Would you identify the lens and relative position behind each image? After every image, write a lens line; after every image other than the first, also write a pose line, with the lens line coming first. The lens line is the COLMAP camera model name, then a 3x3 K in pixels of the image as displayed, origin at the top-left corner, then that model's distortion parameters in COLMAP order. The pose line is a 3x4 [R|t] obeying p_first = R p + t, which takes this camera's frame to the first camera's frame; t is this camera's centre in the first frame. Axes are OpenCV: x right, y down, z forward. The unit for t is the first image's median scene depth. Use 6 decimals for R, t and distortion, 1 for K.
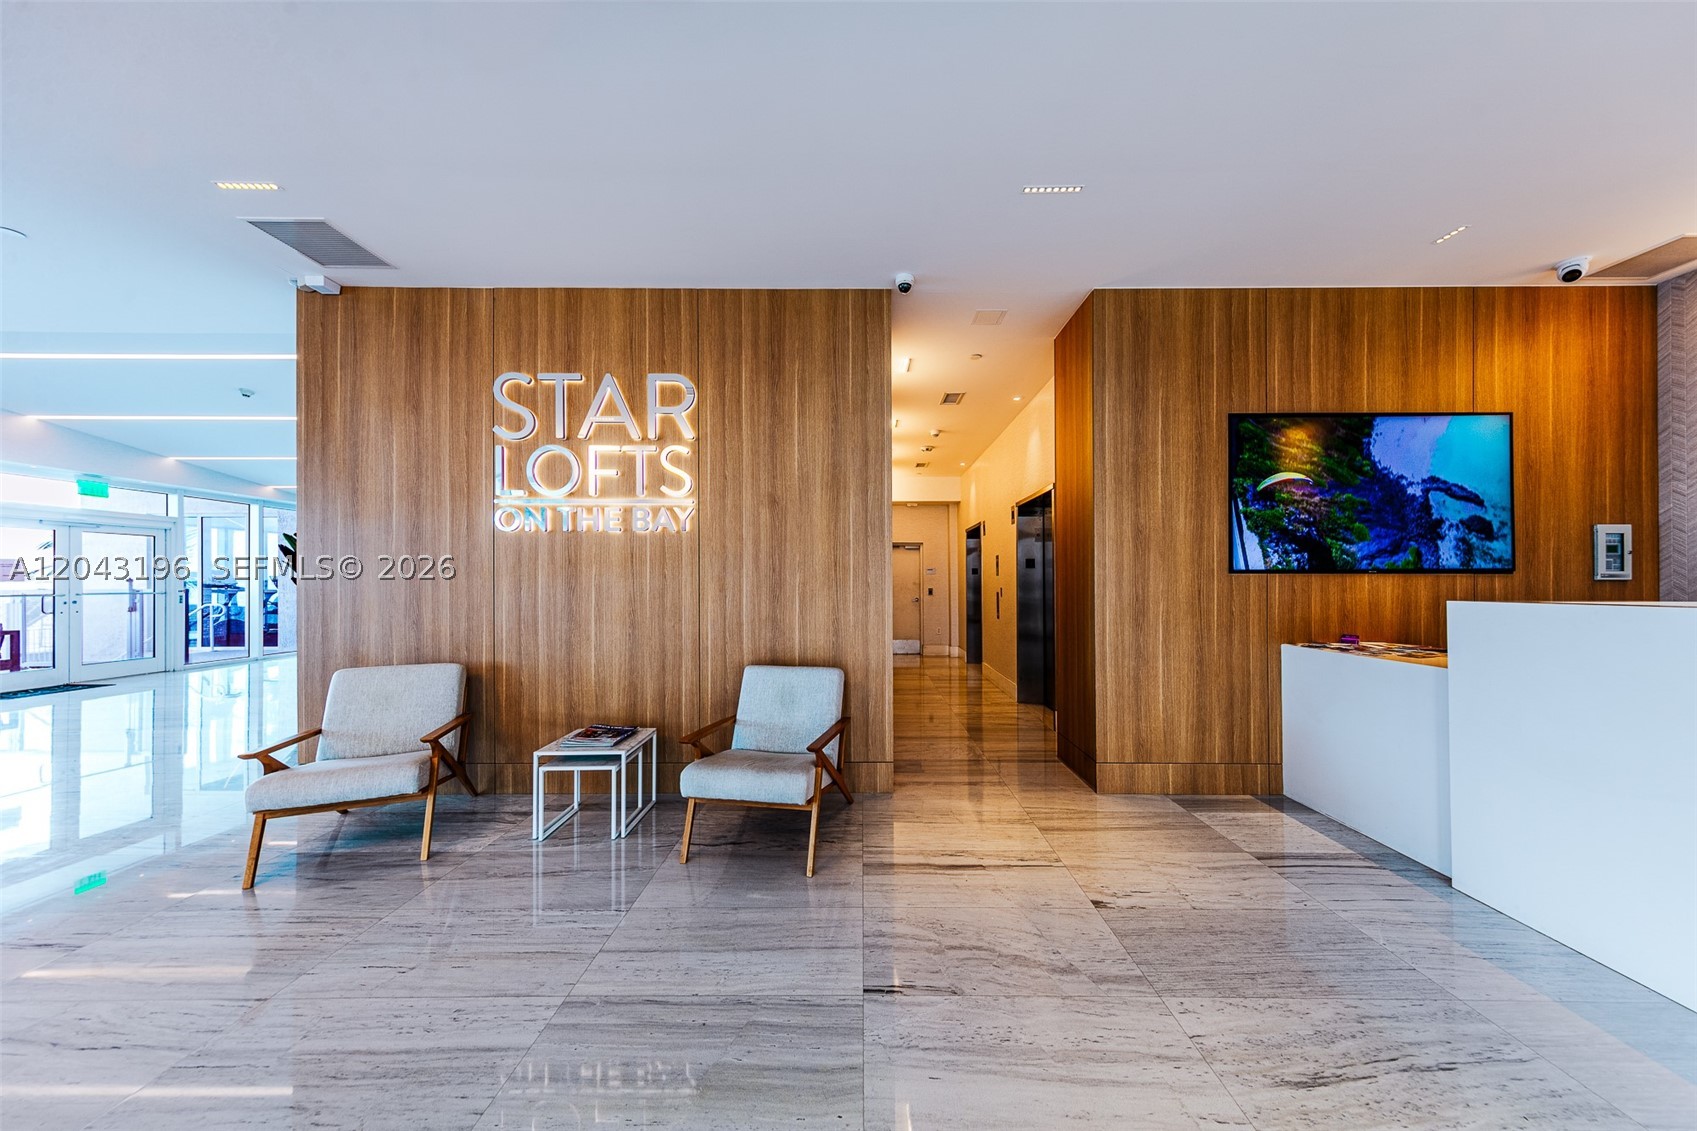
lens RADIAL K [[625.0, 0, 853.2], [0, 625.0, 589.4], [0, 0, 1]] dist [-0.001079, -0.000246]
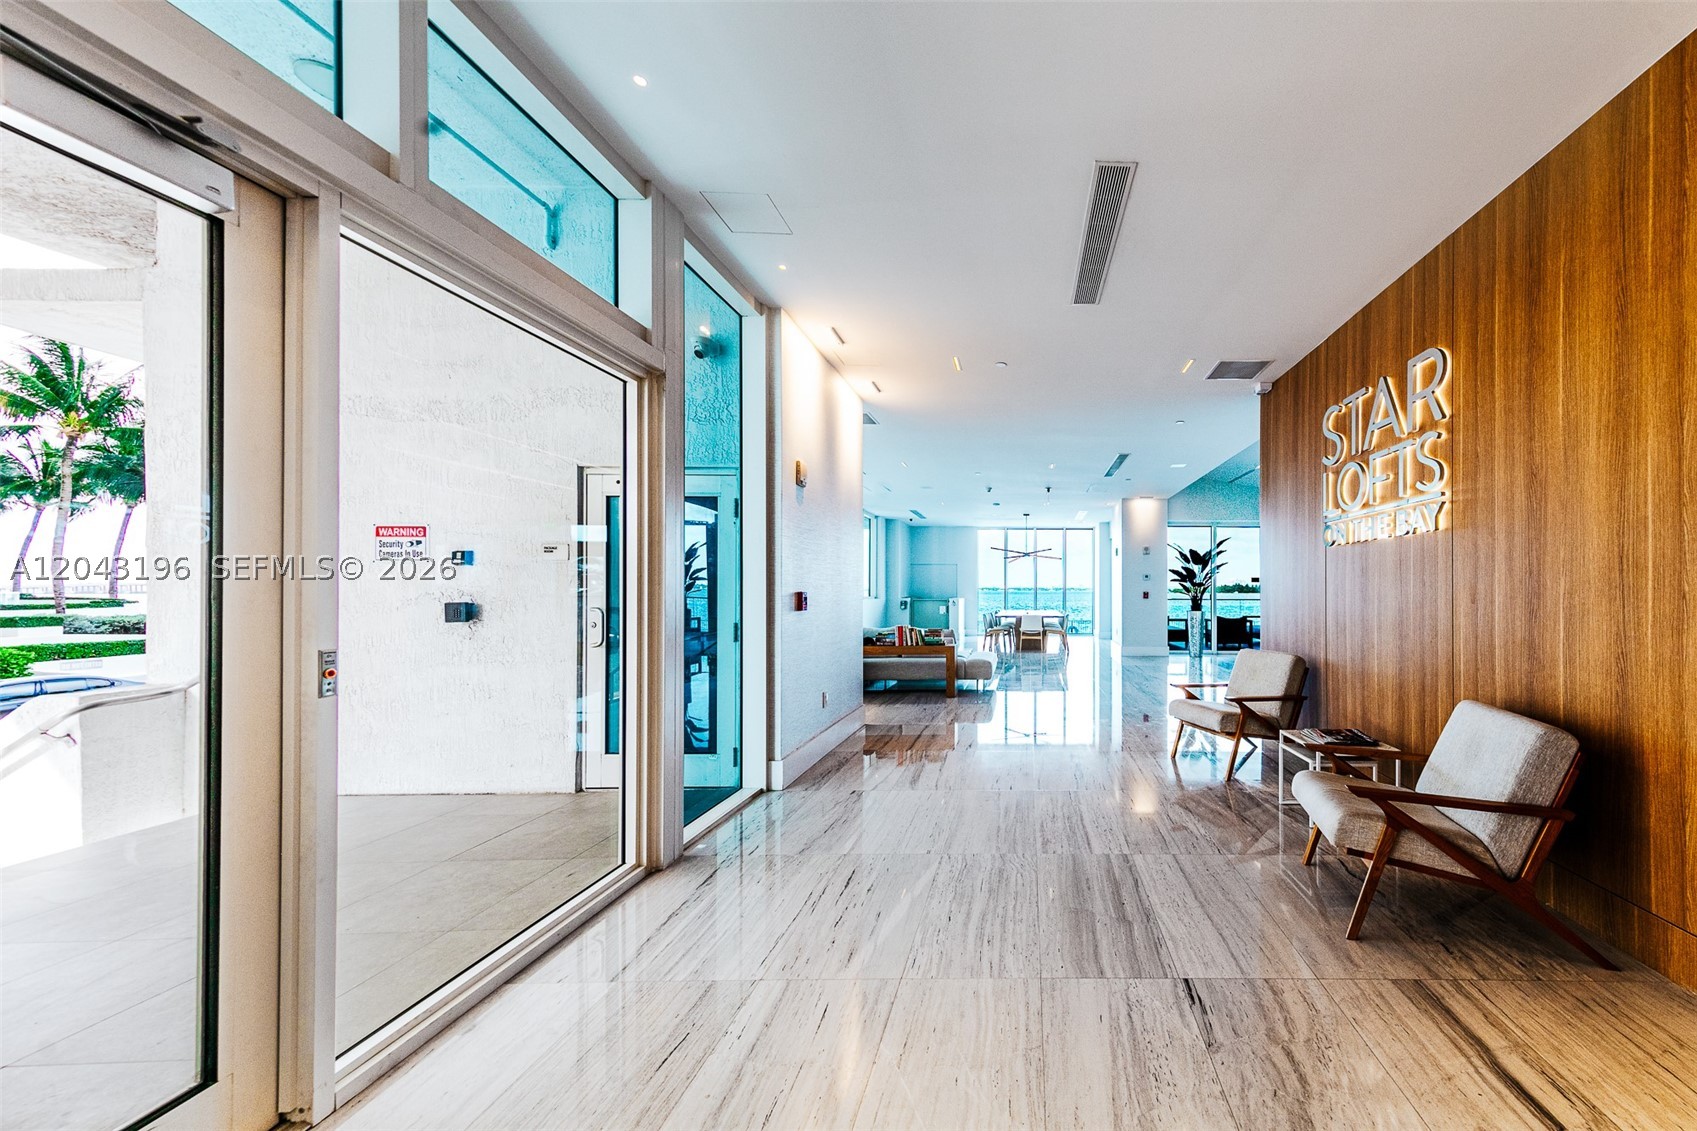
lens RADIAL K [[535.6, 0, 847.4], [0, 535.6, 590.1], [0, 0, 1]] dist [0.000287, 0.000083]
pose [[-0.301327, 0.000905, -0.953520, 0.666782], [0.007541, 0.999971, -0.001434, -0.017079], [0.953491, -0.007623, -0.301325, 0.456647]]
